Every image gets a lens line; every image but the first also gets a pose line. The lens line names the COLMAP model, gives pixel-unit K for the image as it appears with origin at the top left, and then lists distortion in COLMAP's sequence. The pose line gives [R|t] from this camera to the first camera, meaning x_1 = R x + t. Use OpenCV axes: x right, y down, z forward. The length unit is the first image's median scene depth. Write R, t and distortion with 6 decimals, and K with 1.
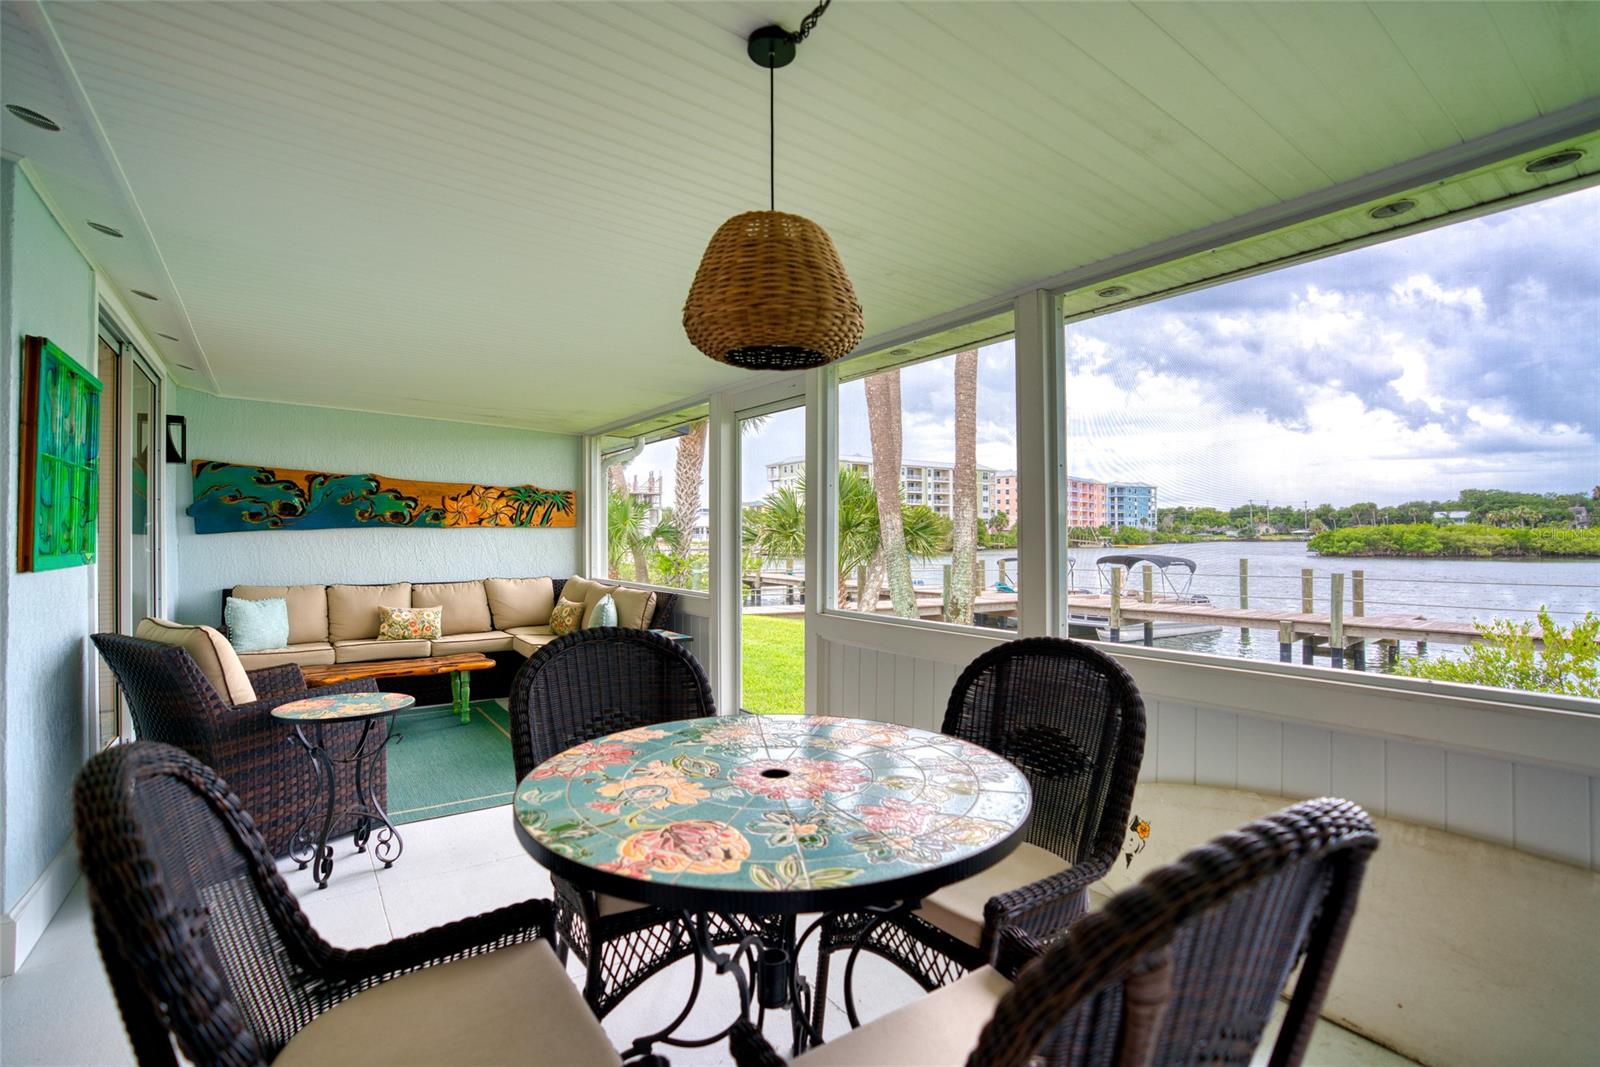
lens RADIAL K [[735.9, 0, 806.1], [0, 735.9, 526.4], [0, 0, 1]] dist [-0.060284, 0.020160]
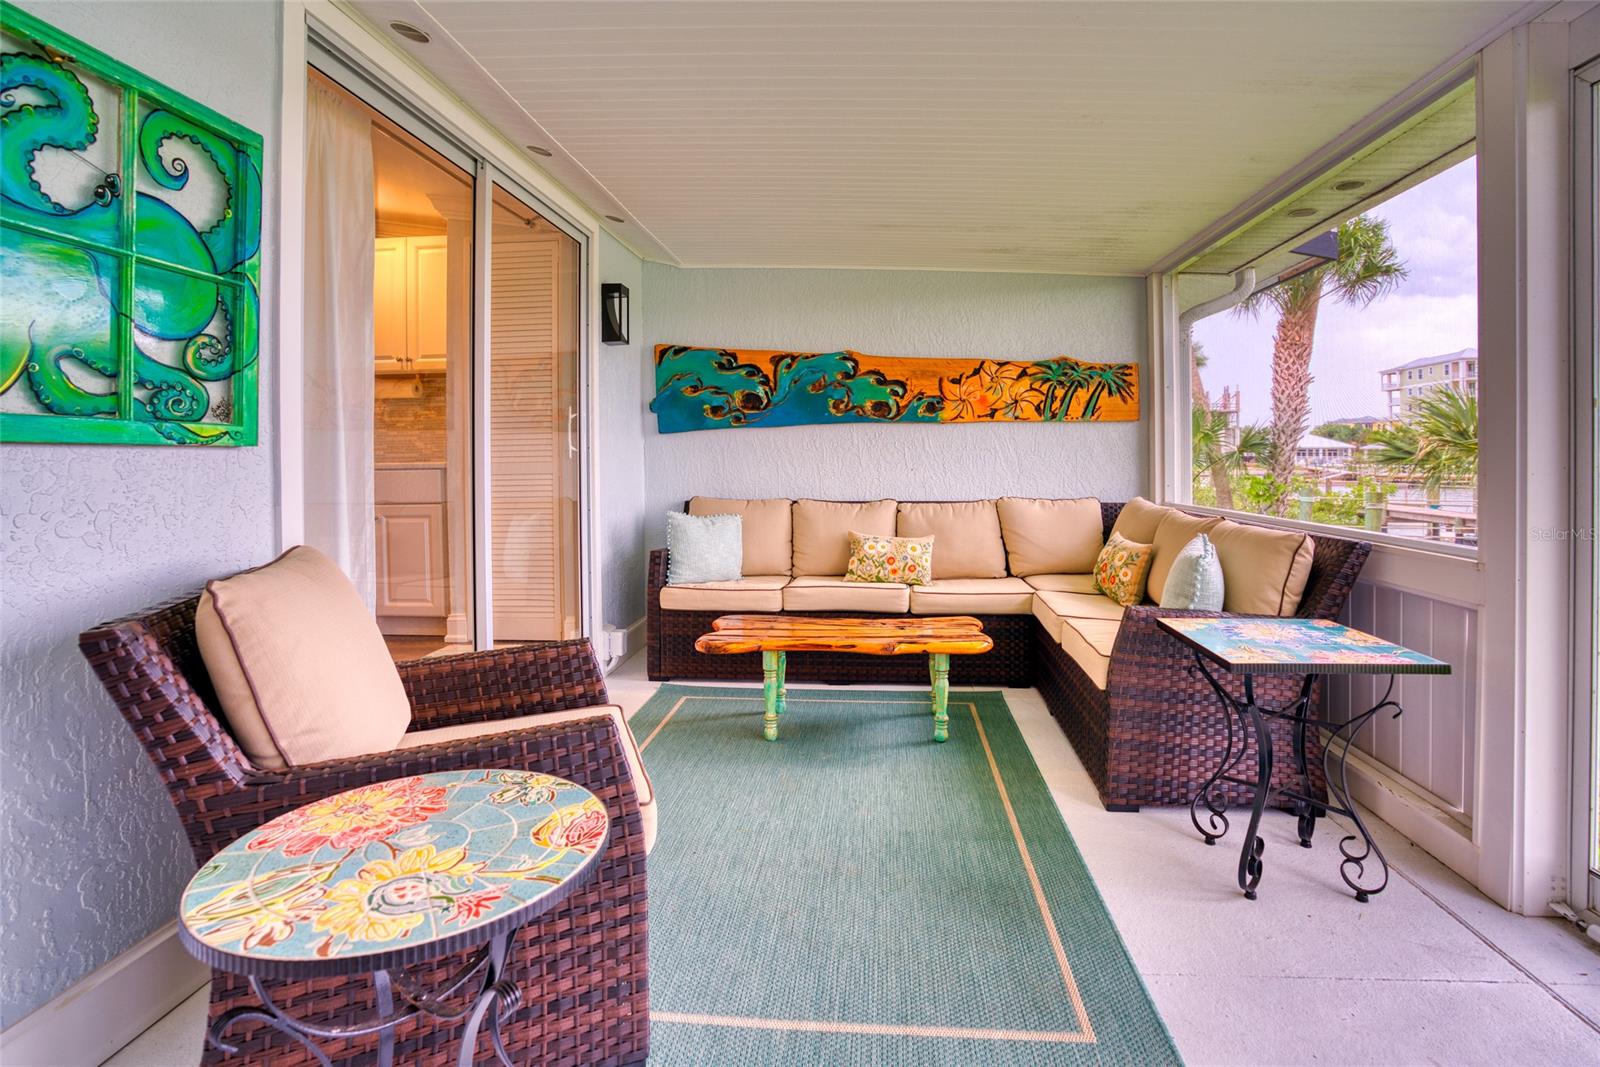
lens RADIAL K [[735.9, 0, 824.7], [0, 735.9, 461.9], [0, 0, 1]] dist [-0.060284, 0.020160]
pose [[0.755140, 0.000604, -0.655563, -0.127722], [0.010722, 0.999854, 0.013272, 0.030050], [0.655476, -0.017051, 0.755024, 0.413208]]
